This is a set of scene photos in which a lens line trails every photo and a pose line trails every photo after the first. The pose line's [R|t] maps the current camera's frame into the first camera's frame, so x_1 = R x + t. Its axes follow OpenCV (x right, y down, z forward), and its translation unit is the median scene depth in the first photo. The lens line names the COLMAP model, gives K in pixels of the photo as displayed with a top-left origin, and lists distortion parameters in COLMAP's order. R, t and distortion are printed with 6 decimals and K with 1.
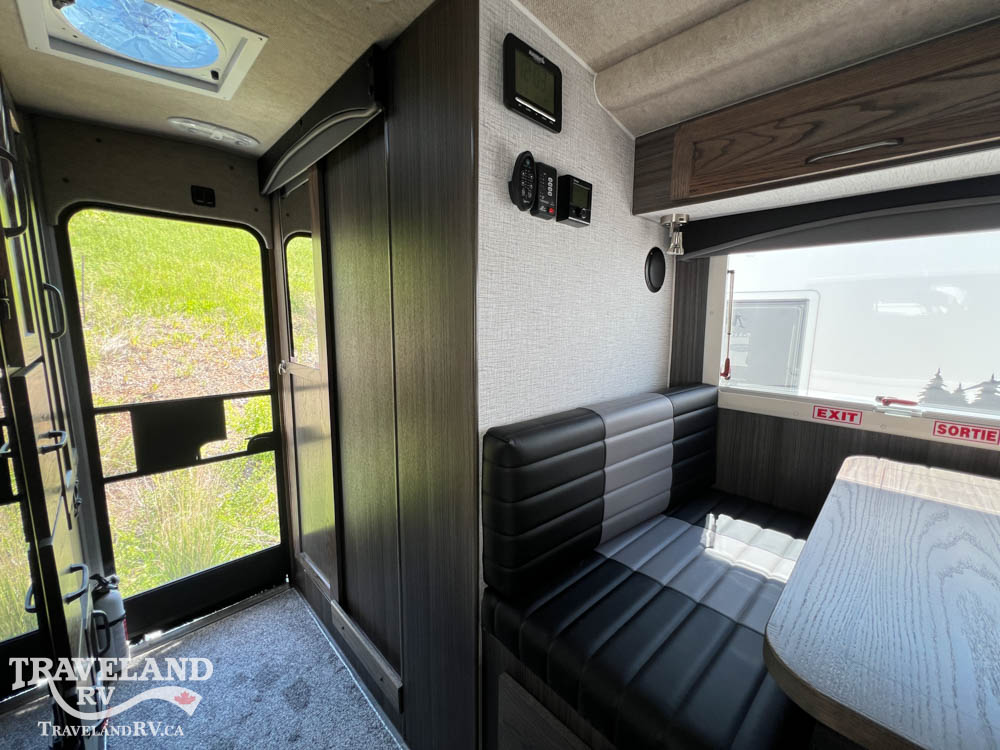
lens RADIAL K [[399.6, 0, 499.7], [0, 399.6, 373.8], [0, 0, 1]] dist [0.000793, 0.000063]
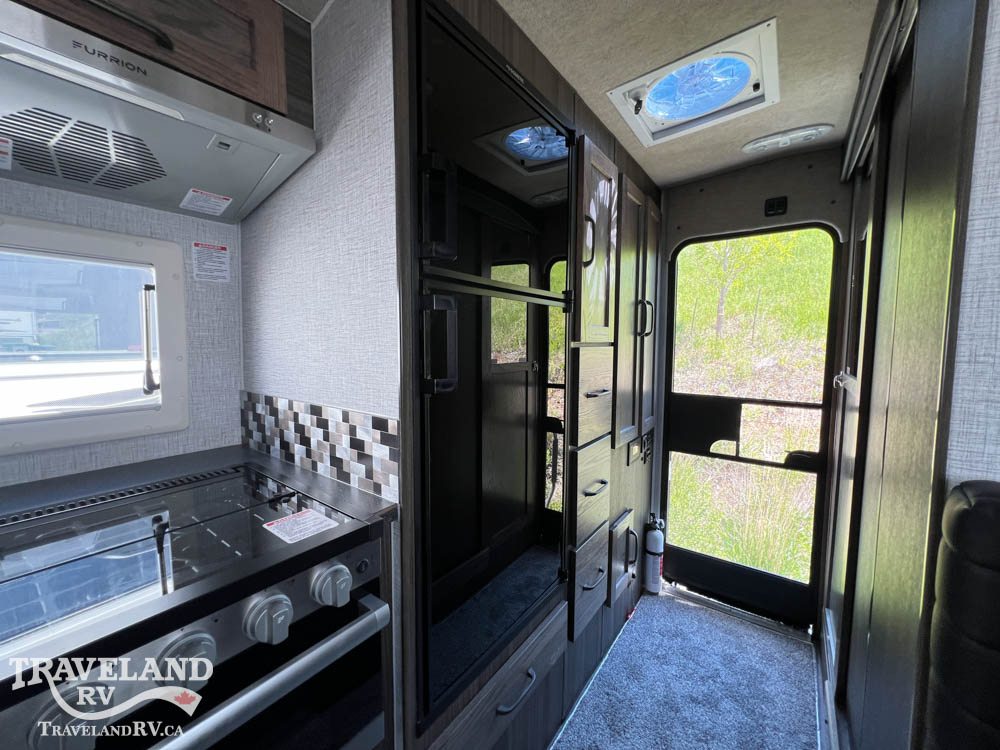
lens RADIAL K [[399.6, 0, 499.4], [0, 399.6, 372.6], [0, 0, 1]] dist [0.000793, 0.000063]
pose [[0.162102, 0.068498, -0.984394, 0.194776], [-0.141138, 0.988940, 0.045573, 0.036452], [0.976628, 0.131548, 0.169977, 0.176472]]
